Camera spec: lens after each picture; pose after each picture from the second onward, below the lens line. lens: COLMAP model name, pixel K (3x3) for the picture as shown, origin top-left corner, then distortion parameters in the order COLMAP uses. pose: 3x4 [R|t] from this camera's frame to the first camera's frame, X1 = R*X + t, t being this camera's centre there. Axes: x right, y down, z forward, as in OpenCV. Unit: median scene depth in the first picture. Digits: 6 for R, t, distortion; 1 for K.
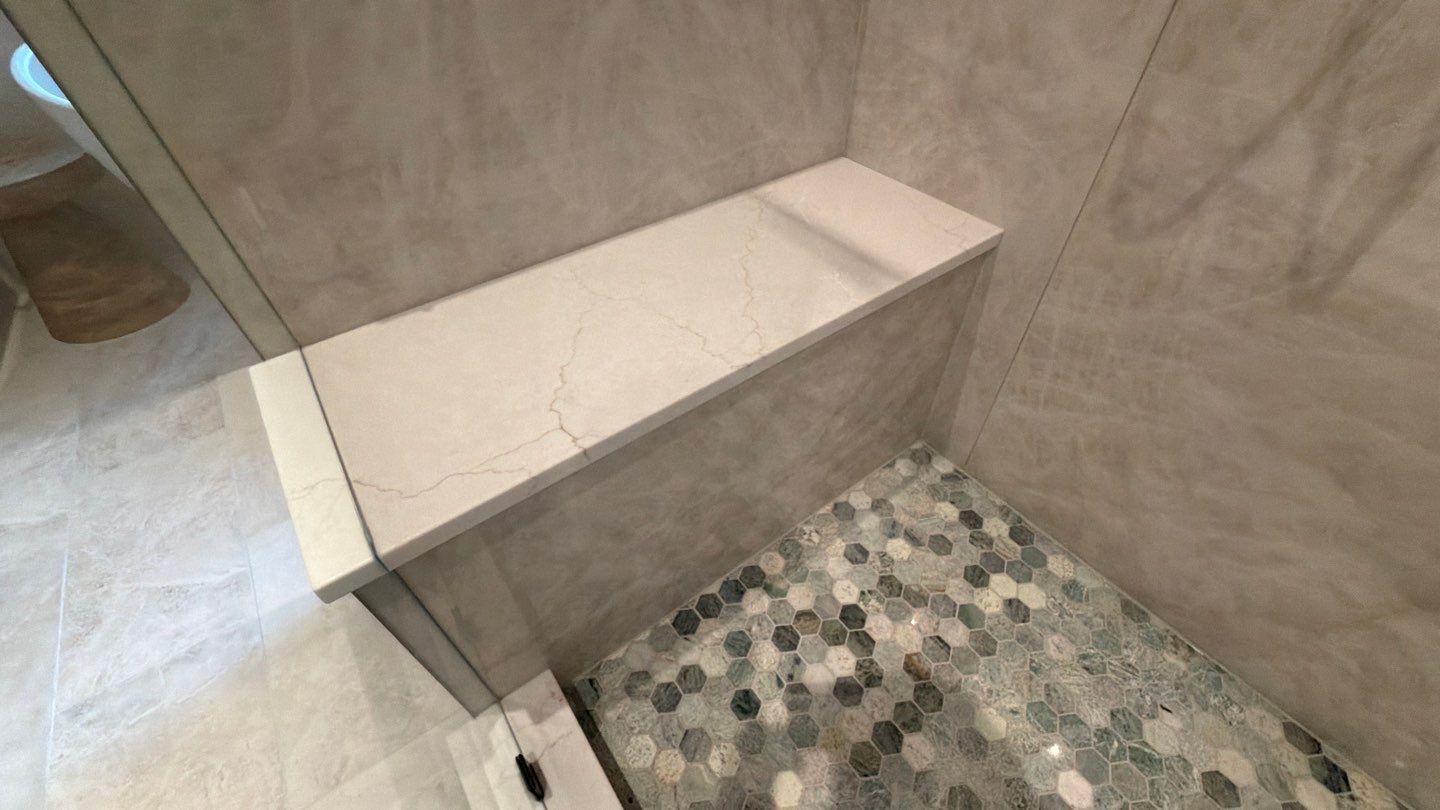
lens RADIAL K [[577.7, 0, 717.9], [0, 577.7, 403.3], [0, 0, 1]] dist [-0.001298, 0.000439]
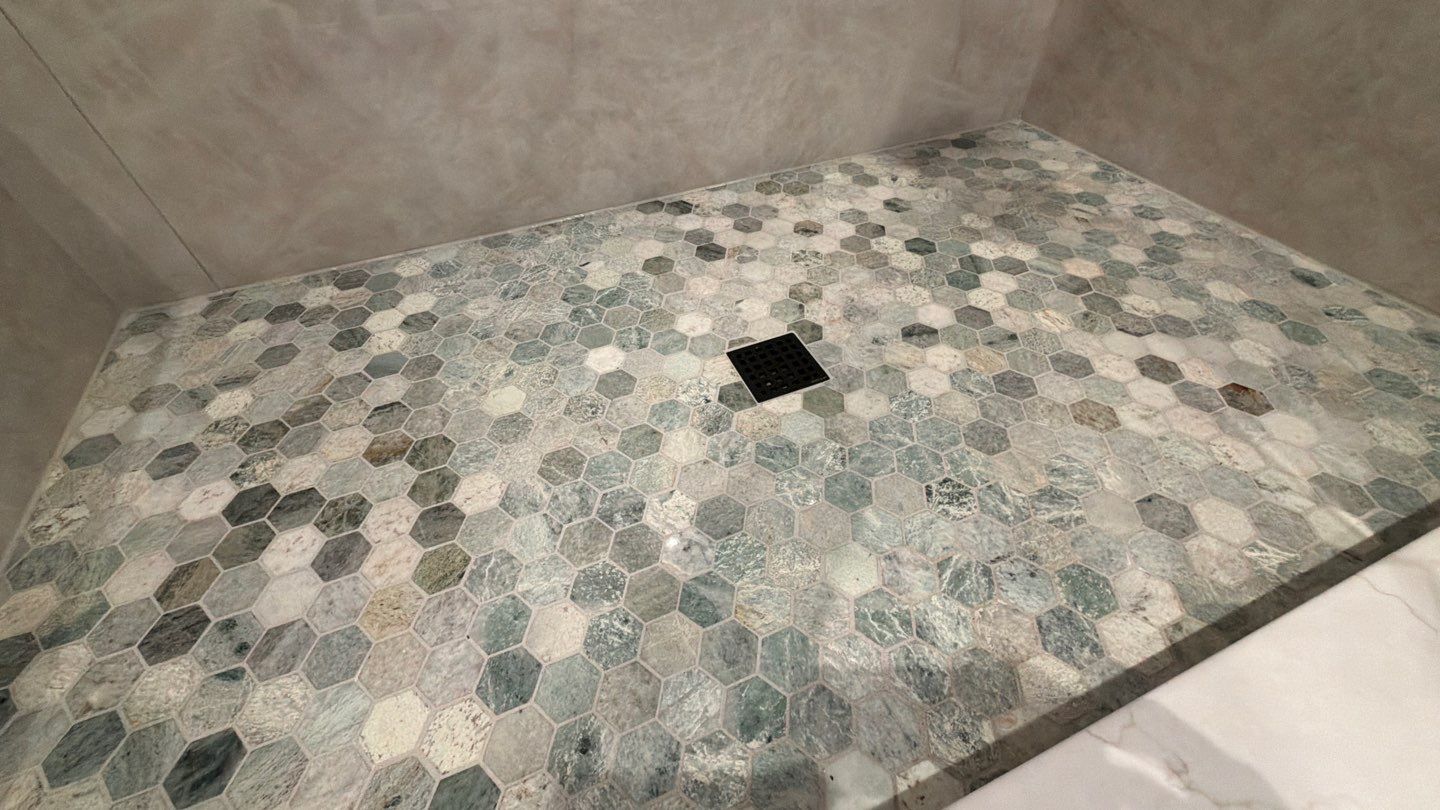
lens RADIAL K [[577.7, 0, 723.9], [0, 577.7, 400.1], [0, 0, 1]] dist [-0.001298, 0.000439]
pose [[0.232717, -0.693333, 0.682006, 0.032241], [0.696506, 0.608244, 0.380681, 0.435944], [-0.678765, 0.386430, 0.624460, 0.323924]]
